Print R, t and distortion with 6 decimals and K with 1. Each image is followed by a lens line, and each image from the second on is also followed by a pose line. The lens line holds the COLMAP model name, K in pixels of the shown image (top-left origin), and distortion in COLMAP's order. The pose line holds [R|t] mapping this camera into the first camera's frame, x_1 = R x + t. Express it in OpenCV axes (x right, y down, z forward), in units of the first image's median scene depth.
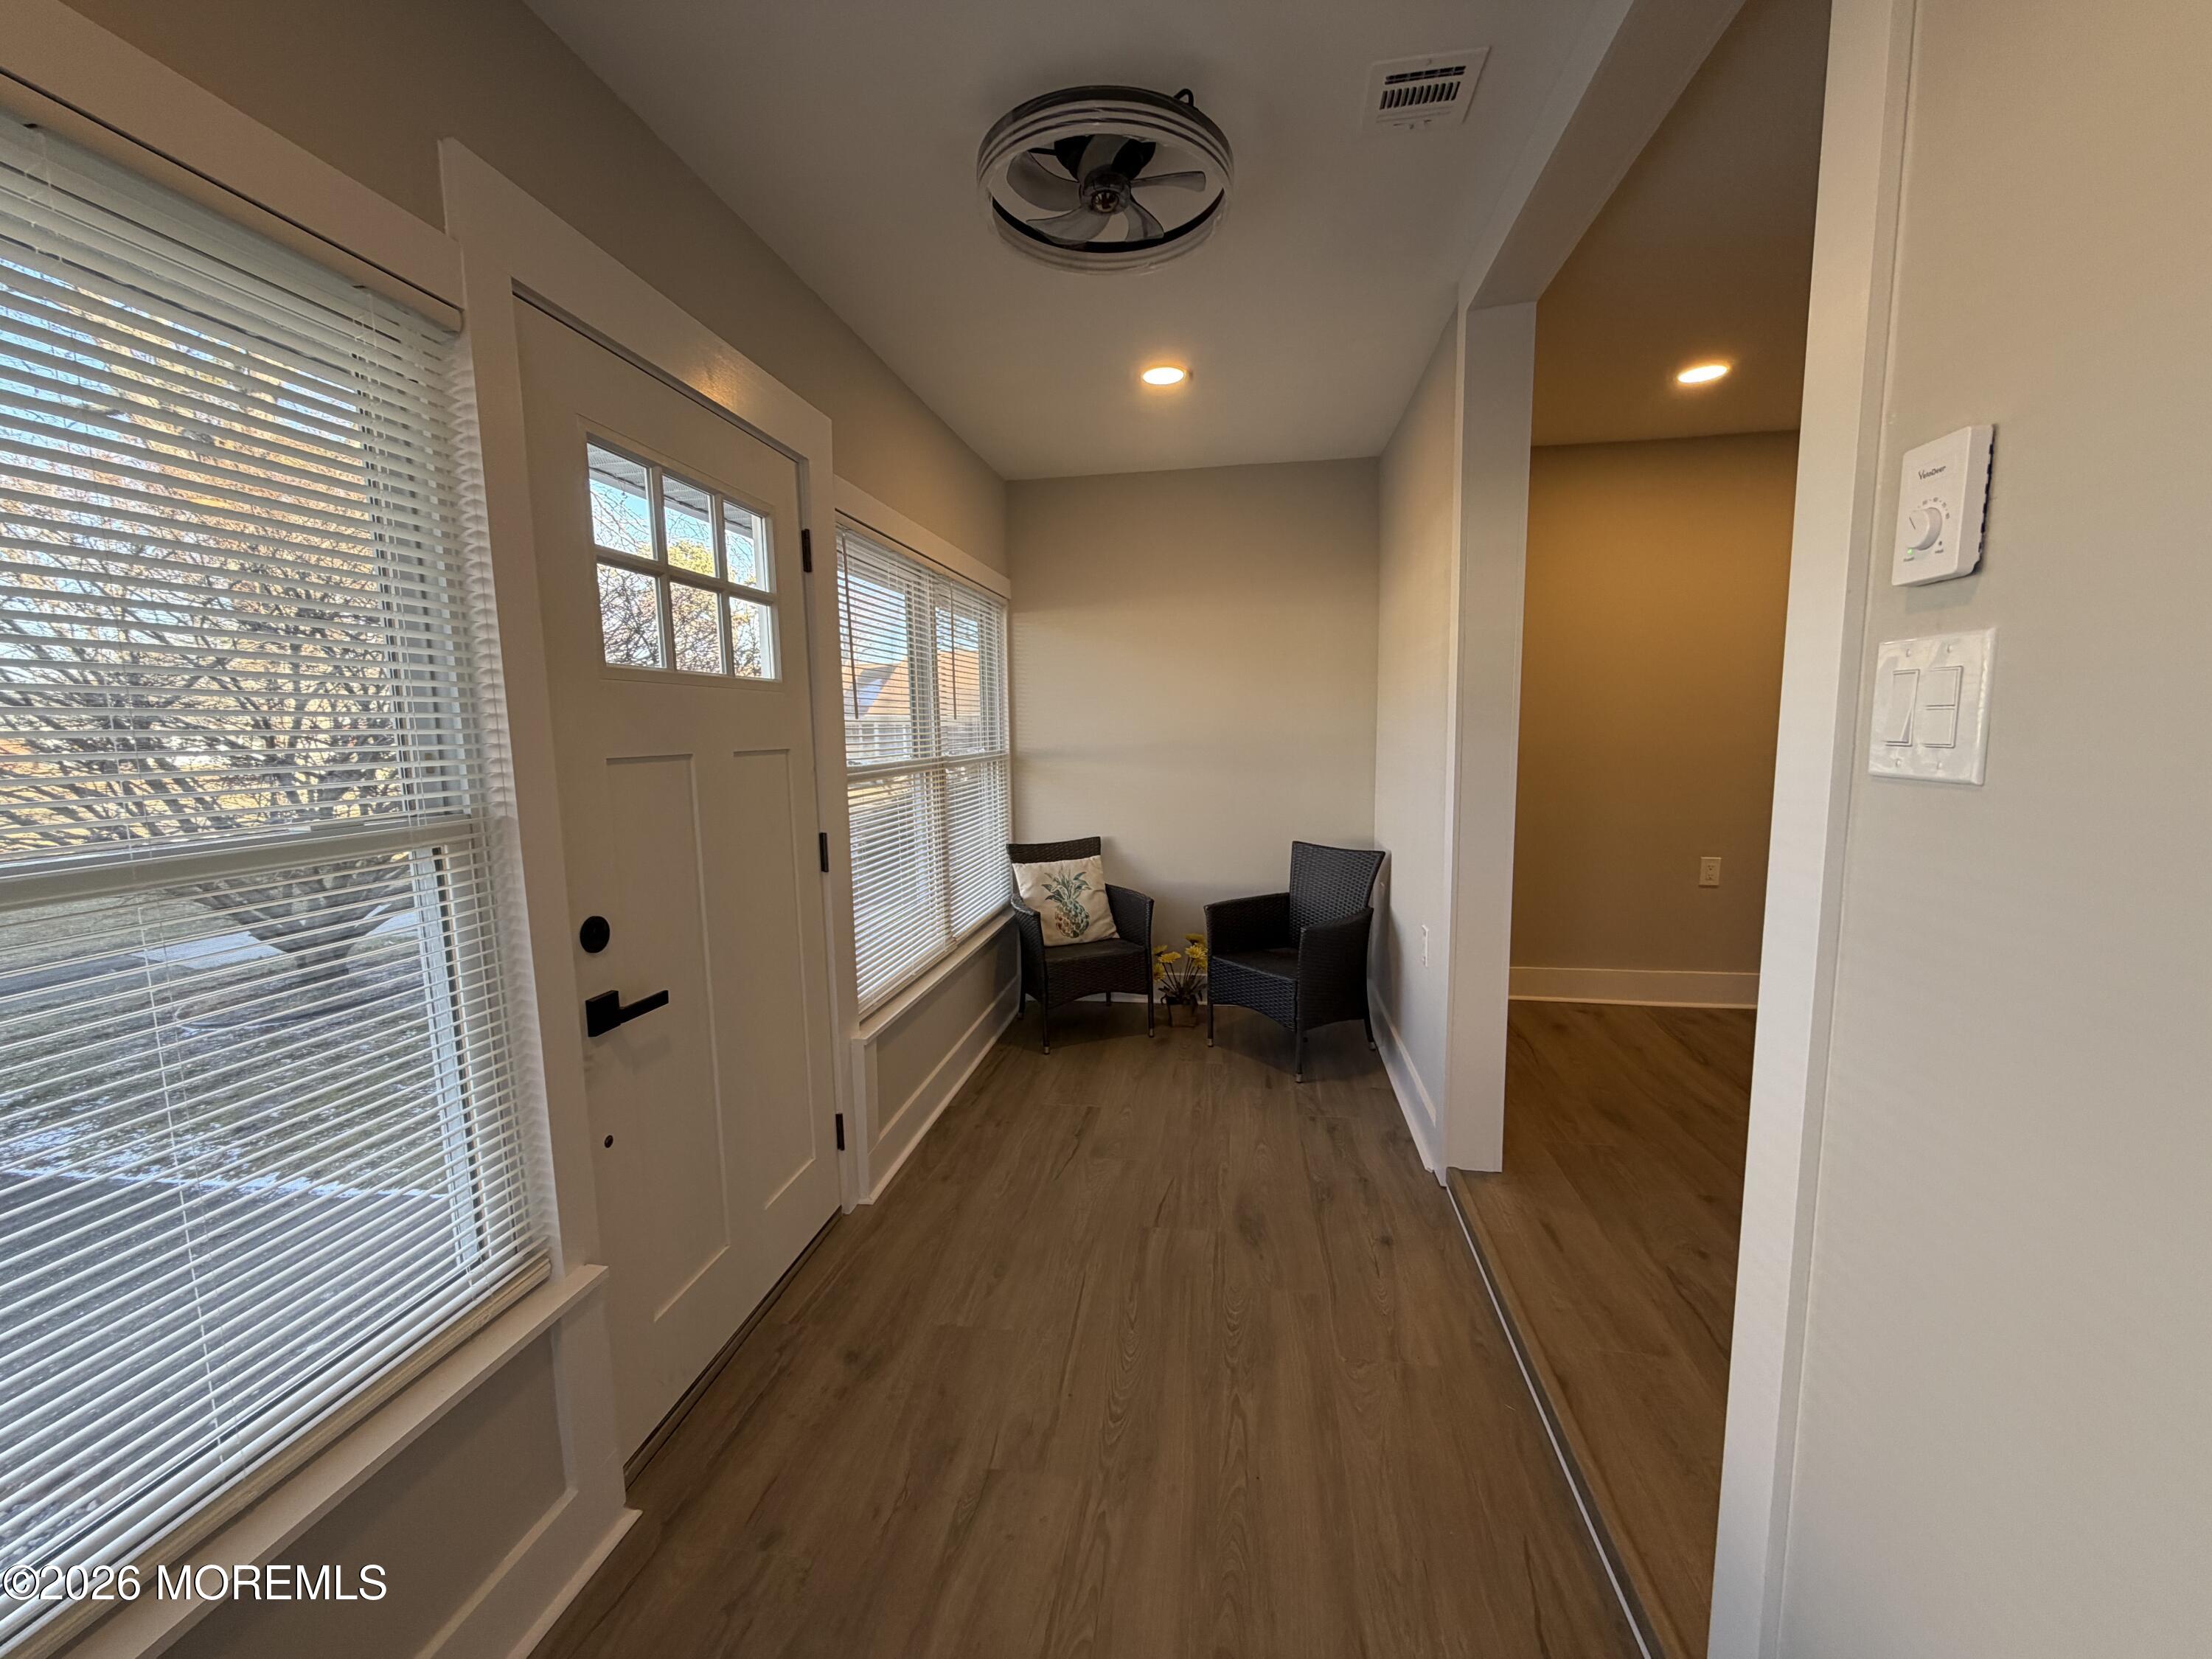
lens RADIAL K [[882.8, 0, 1109.2], [0, 882.8, 828.6], [0, 0, 1]] dist [0.000236, -0.000336]
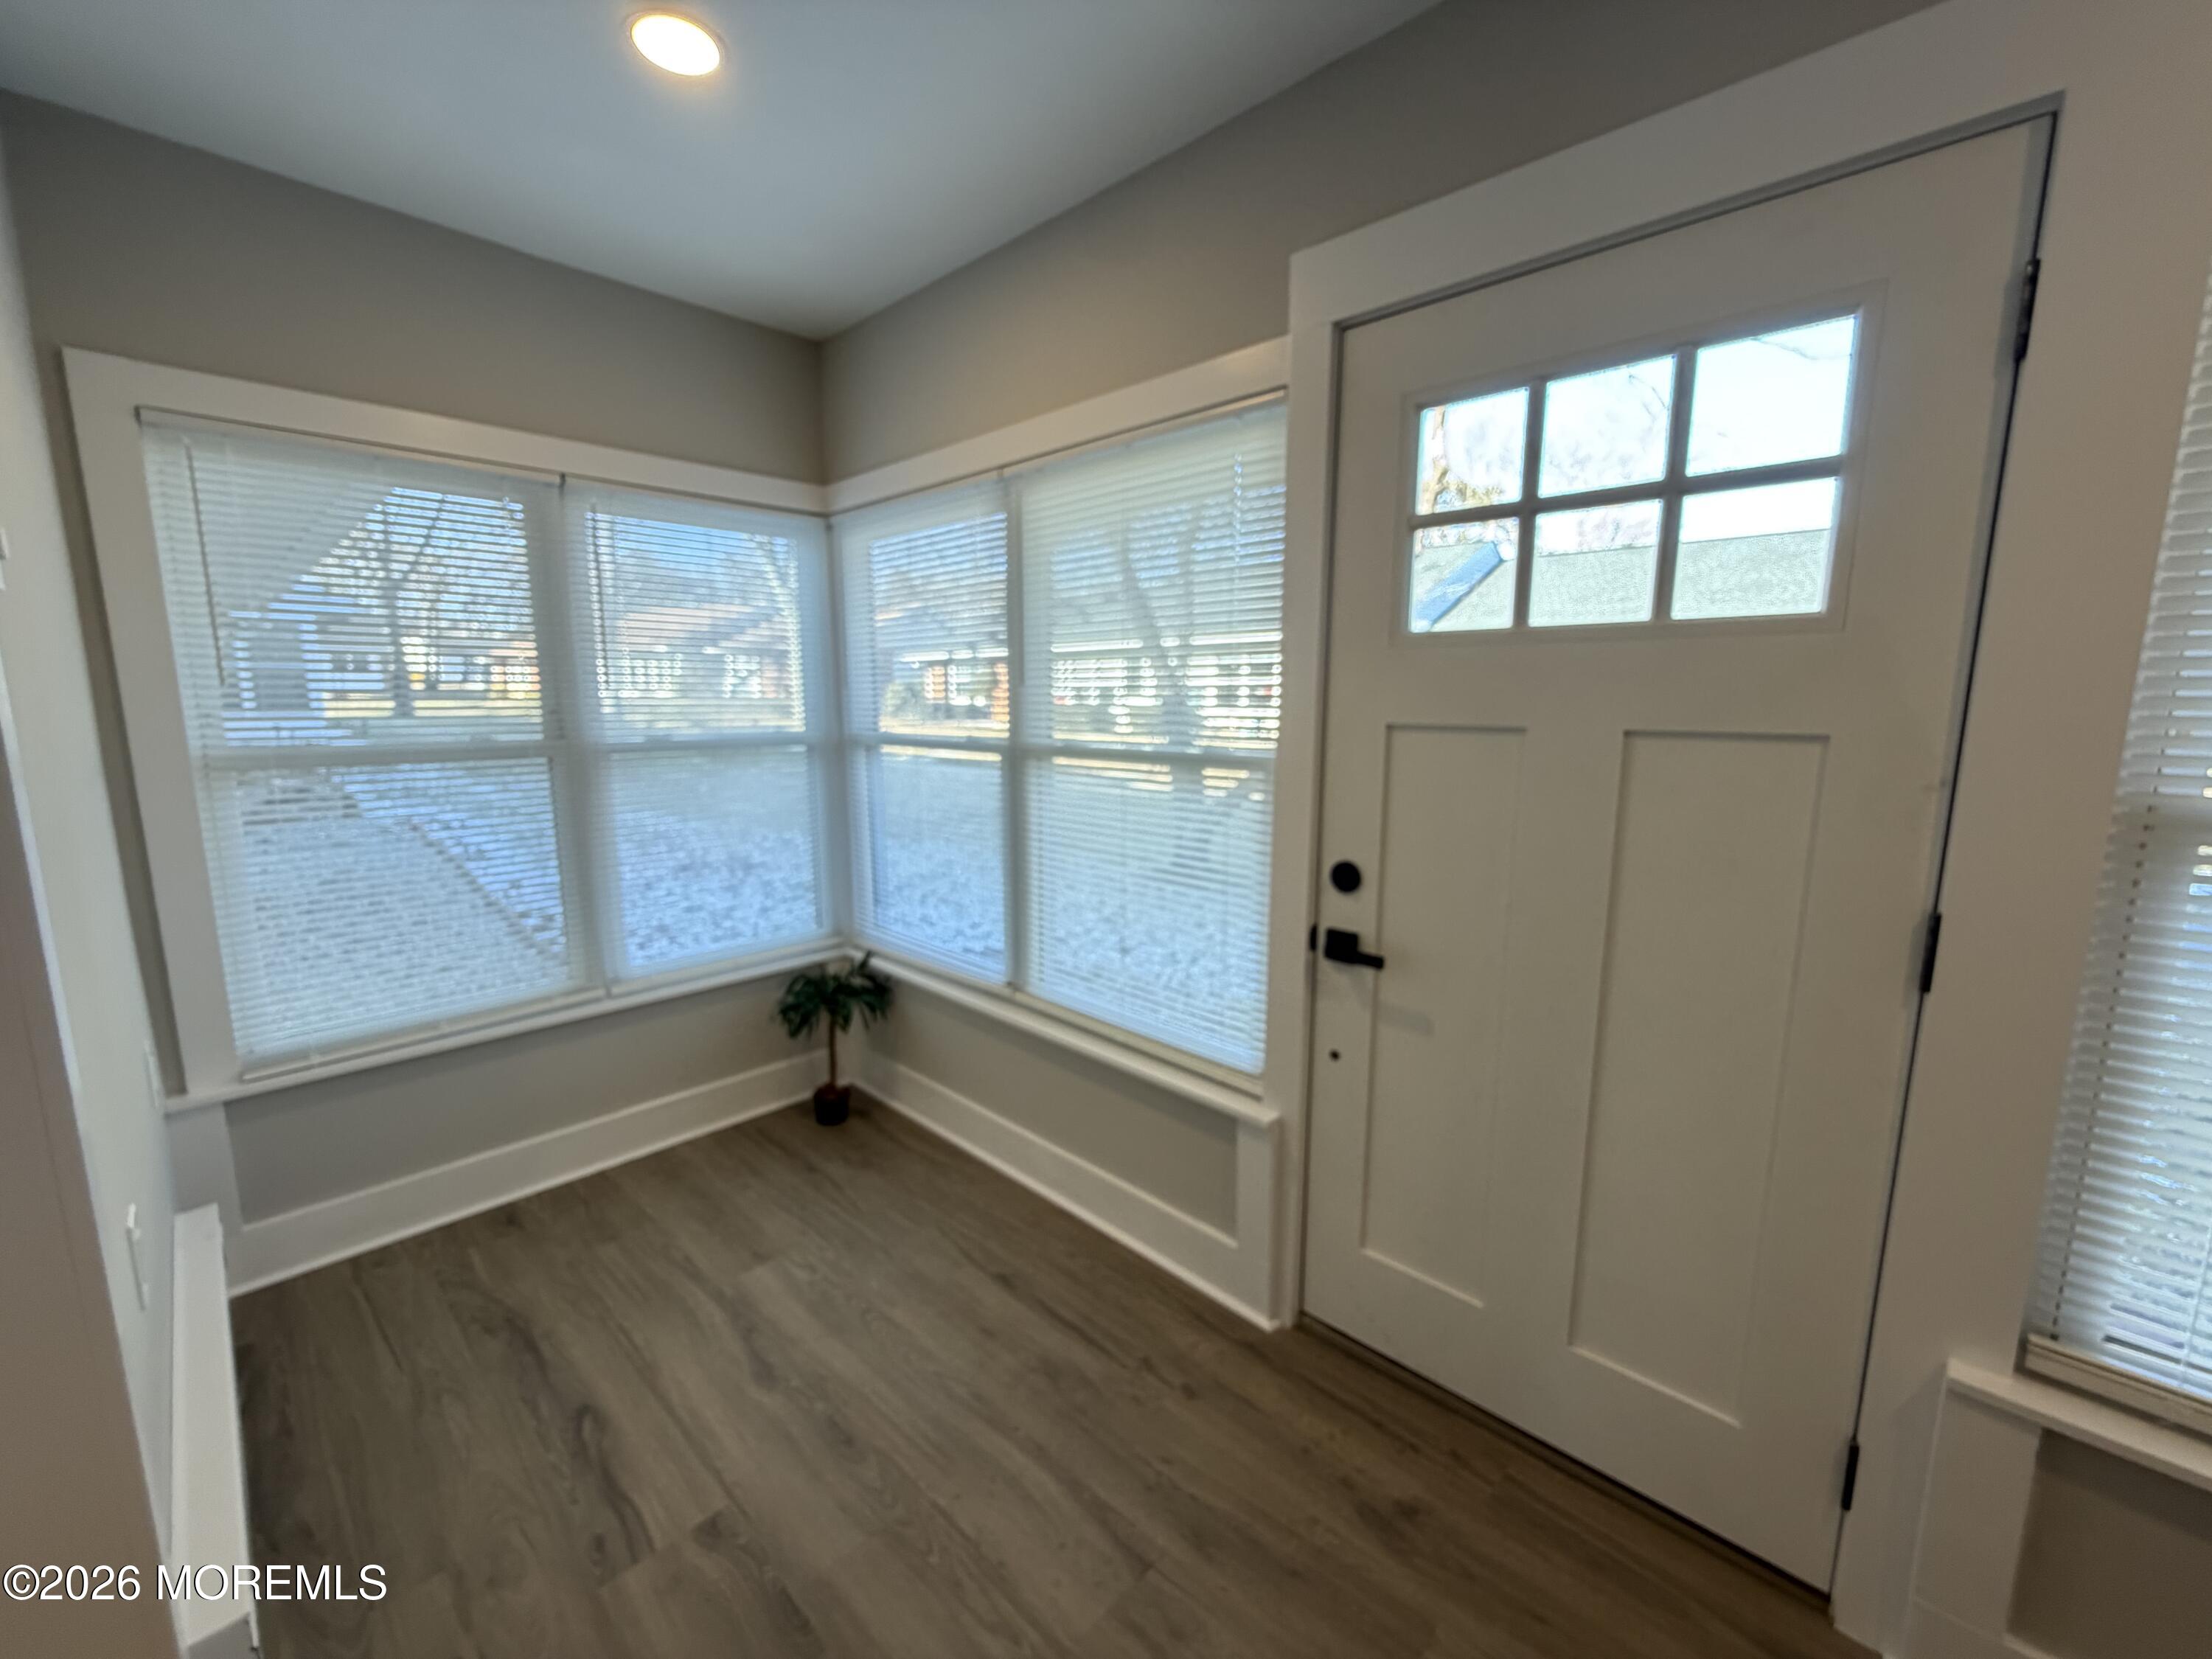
lens RADIAL K [[882.8, 0, 1108.5], [0, 882.8, 837.7], [0, 0, 1]] dist [0.000236, -0.000336]
pose [[-0.579947, 0.142116, -0.802163, 0.445443], [-0.087707, 0.968051, 0.234916, -0.150877], [0.809919, 0.206594, -0.548953, 1.207580]]
